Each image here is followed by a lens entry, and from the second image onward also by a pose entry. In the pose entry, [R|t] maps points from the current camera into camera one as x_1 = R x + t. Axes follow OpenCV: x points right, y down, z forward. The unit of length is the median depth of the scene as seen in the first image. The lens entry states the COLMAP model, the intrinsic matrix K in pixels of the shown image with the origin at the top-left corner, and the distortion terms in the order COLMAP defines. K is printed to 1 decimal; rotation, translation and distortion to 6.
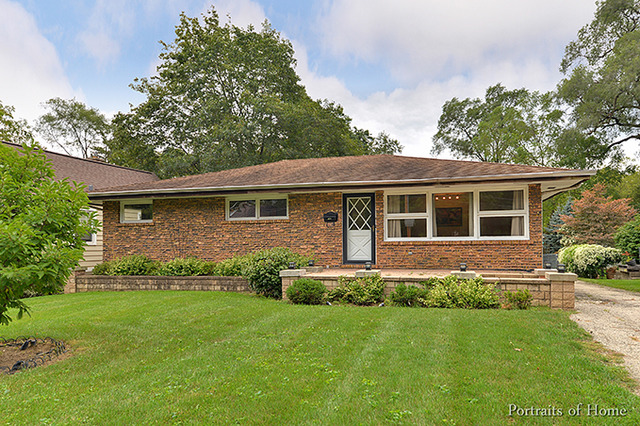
lens RADIAL K [[456.4, 0, 320.6], [0, 456.4, 214.8], [0, 0, 1]] dist [0.013444, 0.001415]
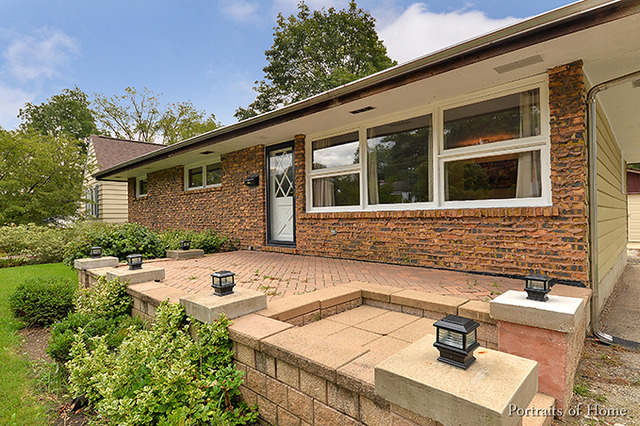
lens RADIAL K [[339.0, 0, 319.2], [0, 339.0, 212.1], [0, 0, 1]] dist [-0.003784, -0.000465]
pose [[0.882483, -0.011171, -0.470211, 0.392730], [0.038016, 0.998141, 0.047634, 0.035716], [0.468805, -0.059912, 0.881268, 0.602363]]
